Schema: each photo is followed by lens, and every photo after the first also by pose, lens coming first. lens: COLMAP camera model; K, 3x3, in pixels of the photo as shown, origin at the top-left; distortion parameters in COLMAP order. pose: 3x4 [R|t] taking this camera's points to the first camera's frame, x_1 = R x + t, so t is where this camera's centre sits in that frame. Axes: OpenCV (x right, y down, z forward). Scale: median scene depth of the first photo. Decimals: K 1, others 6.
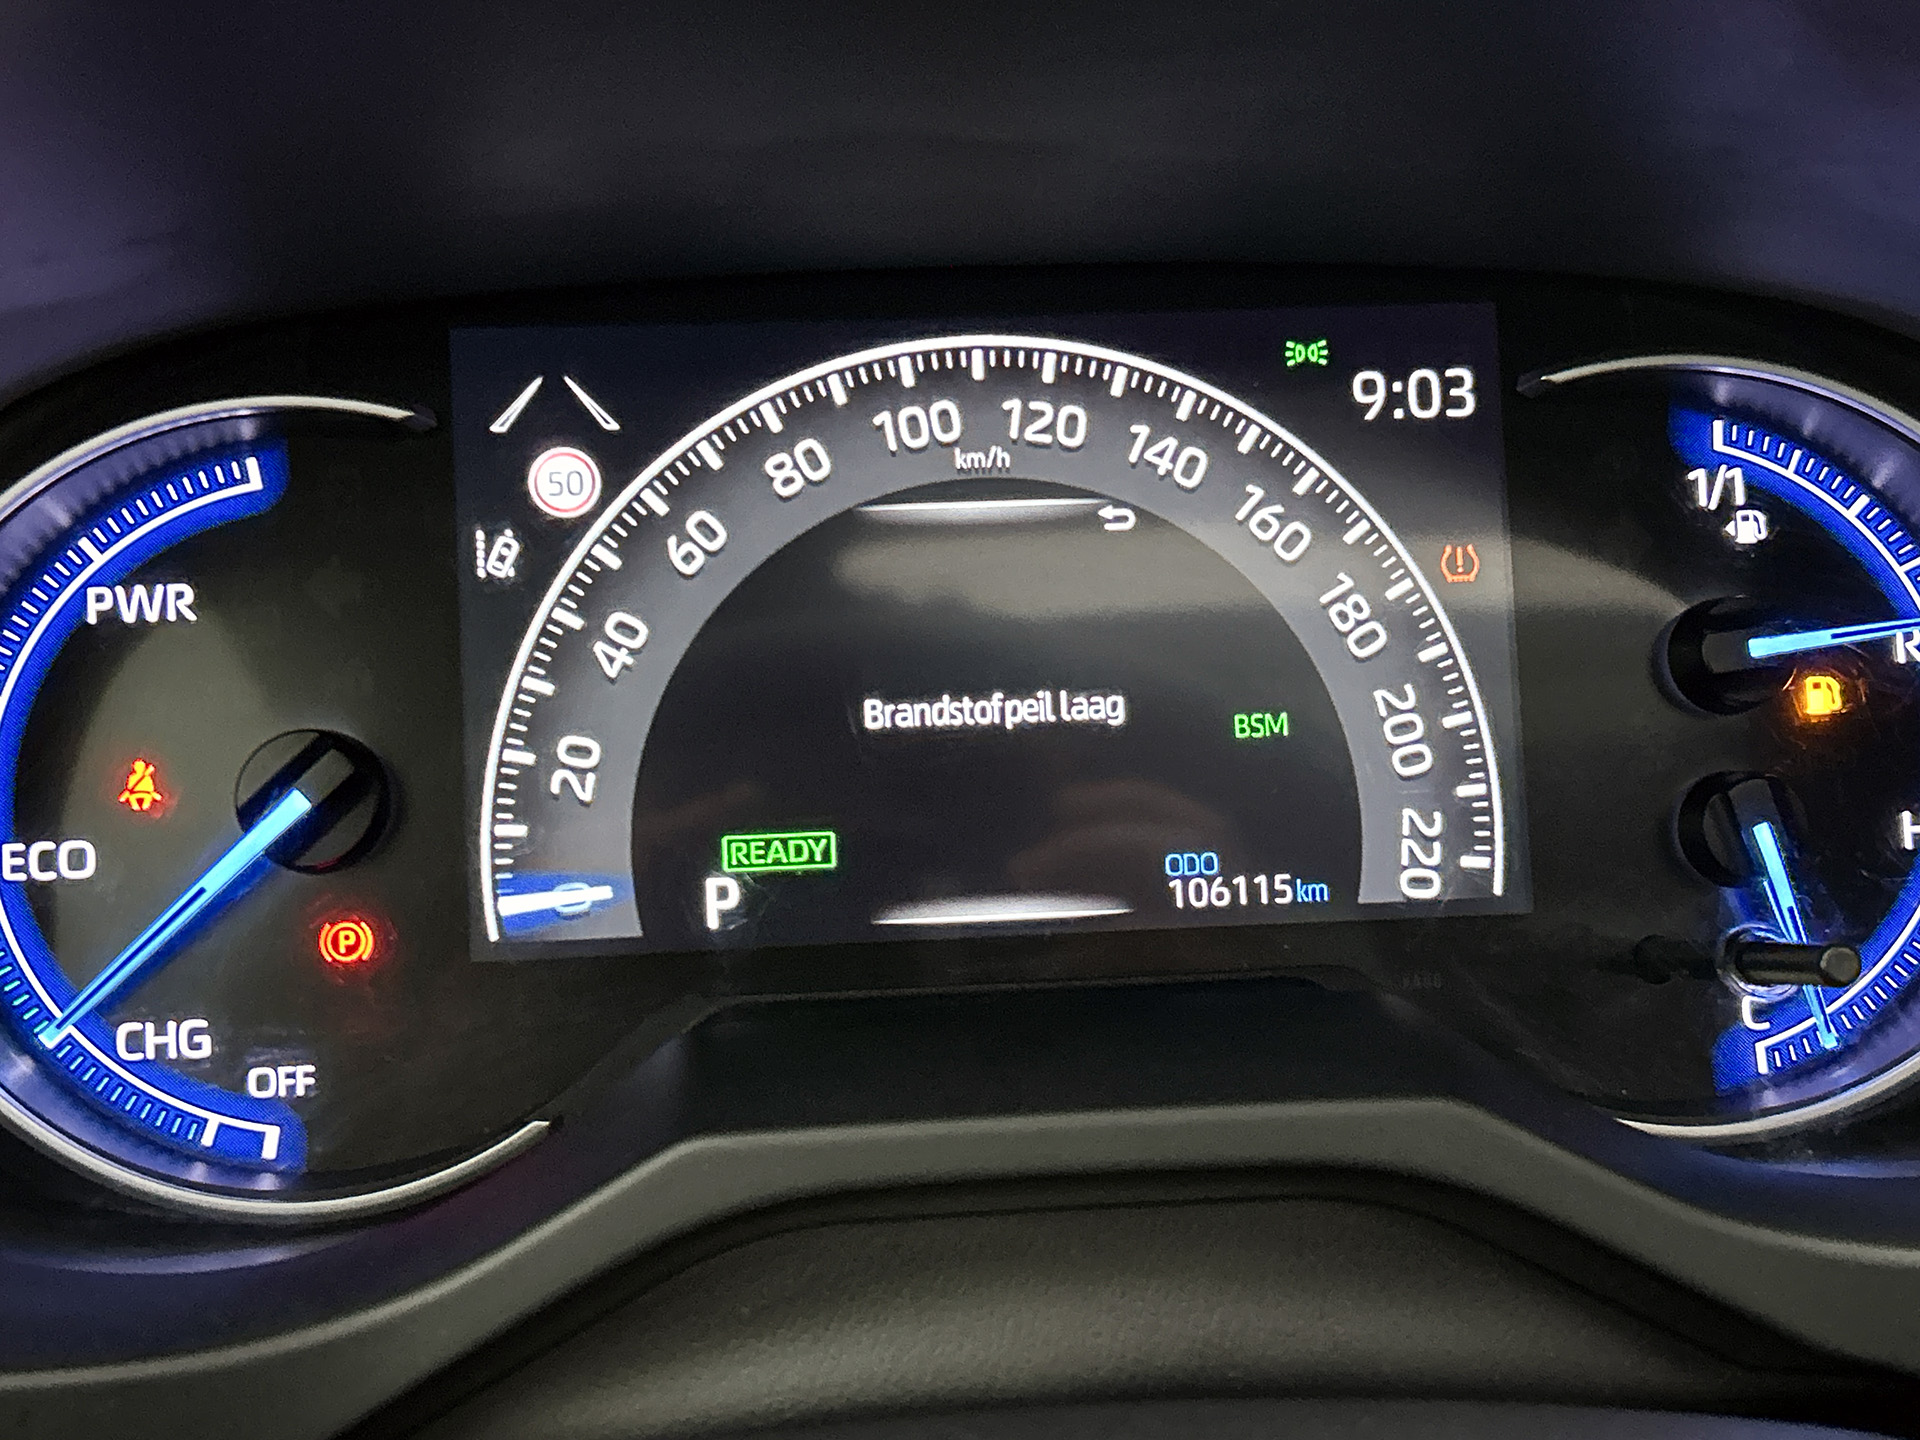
lens RADIAL K [[2539.3, 0, 972.9], [0, 2539.3, 725.5], [0, 0, 1]] dist [0.037641, 0.000000]
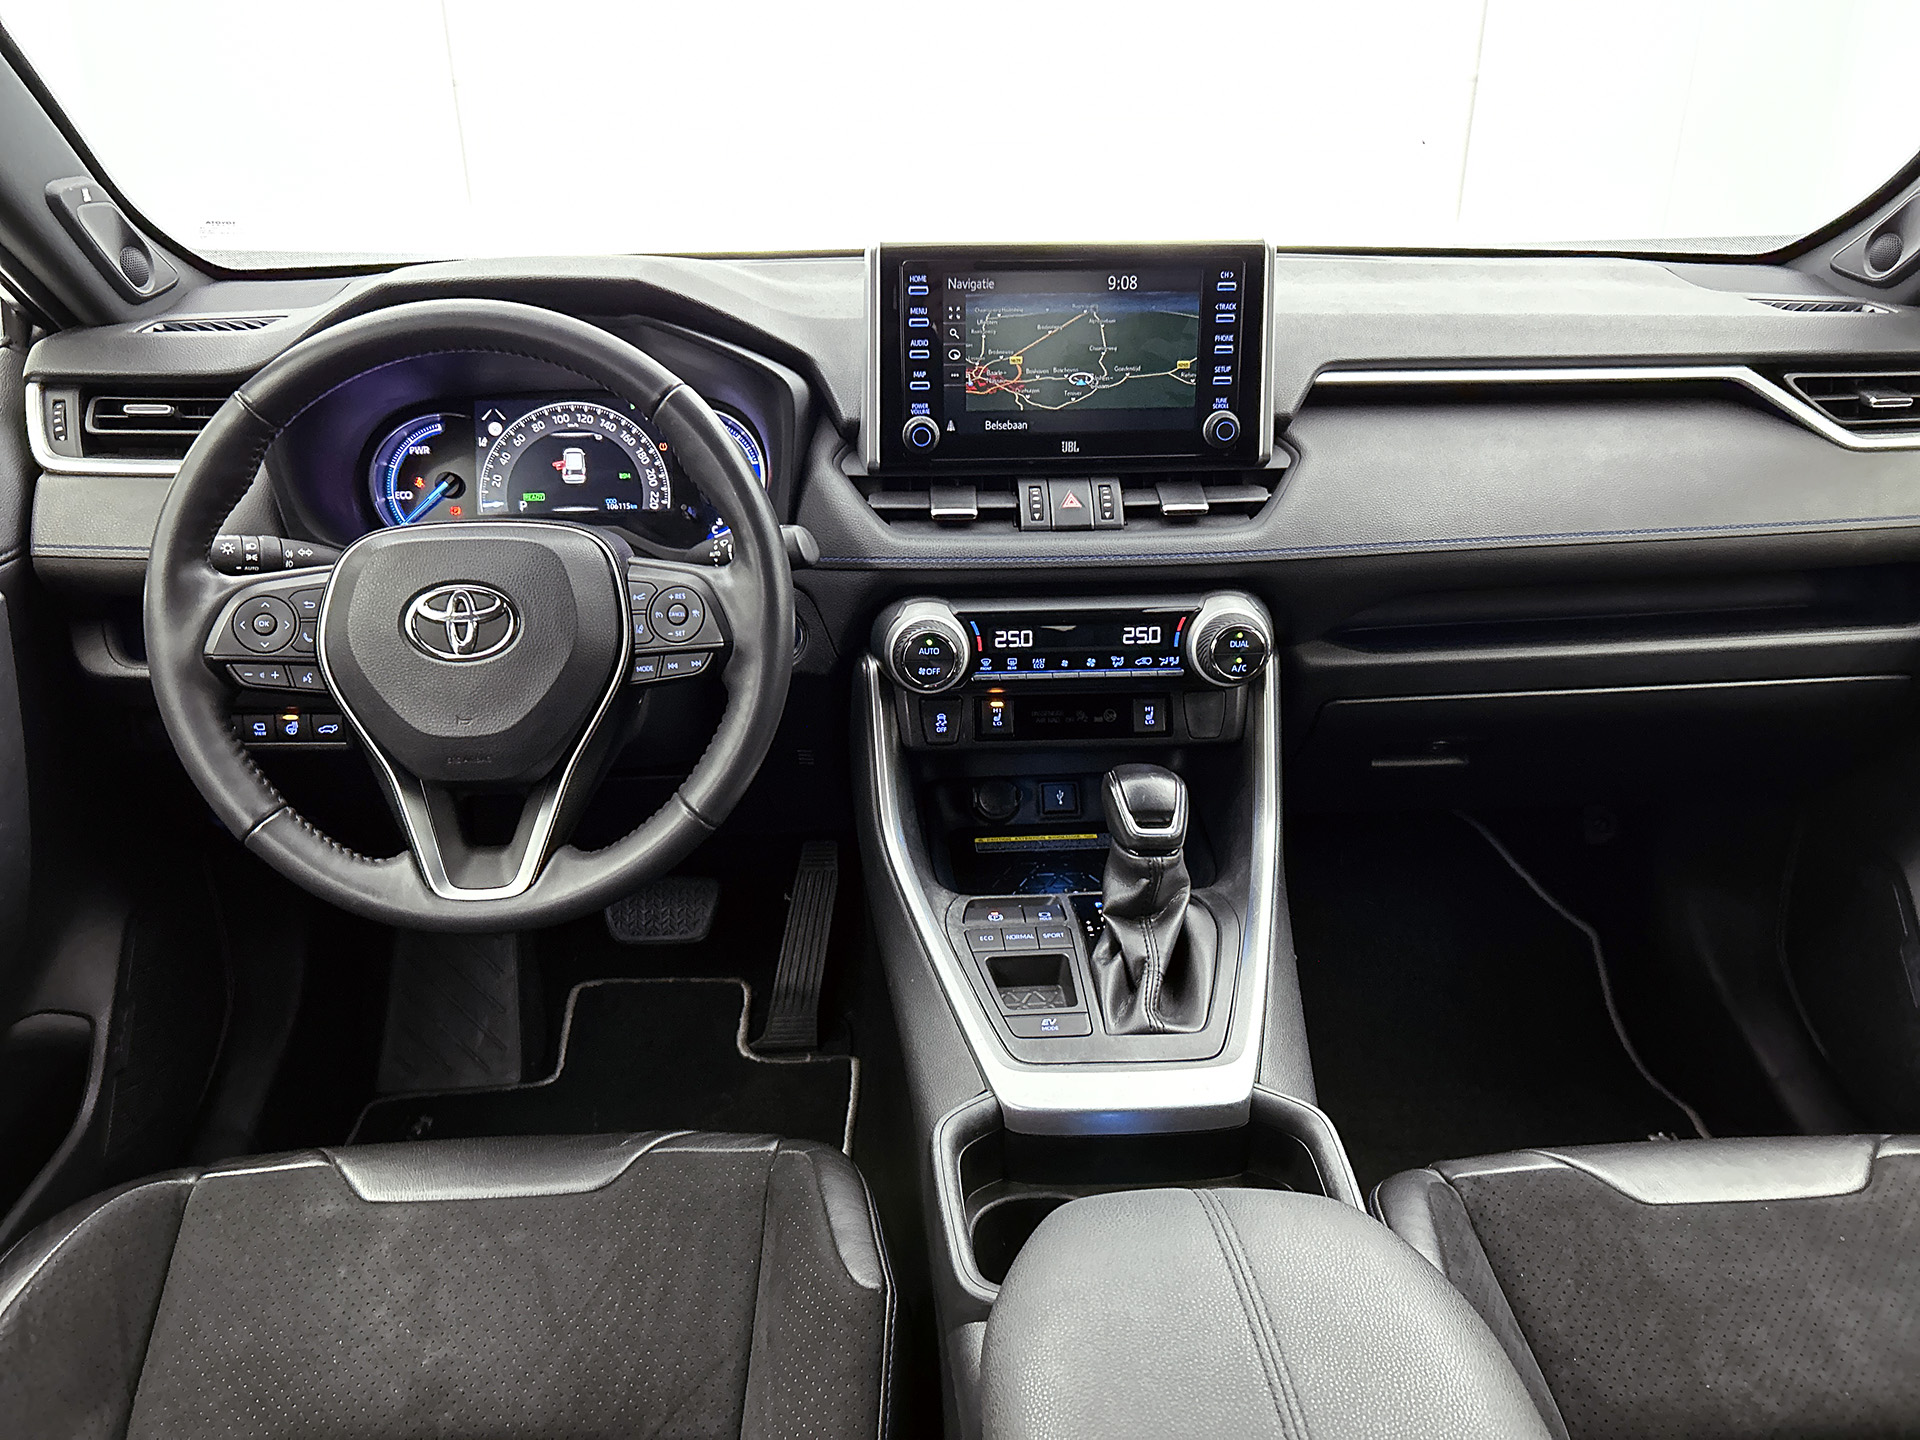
lens RADIAL K [[1453.6, 0, 955.1], [0, 1453.6, 727.3], [0, 0, 1]] dist [0.014125, -0.015358]
pose [[0.999434, 0.016693, -0.029219, 0.921361], [-0.014140, 0.996238, 0.085504, 0.259577], [0.030536, -0.085042, 0.995909, -2.125479]]
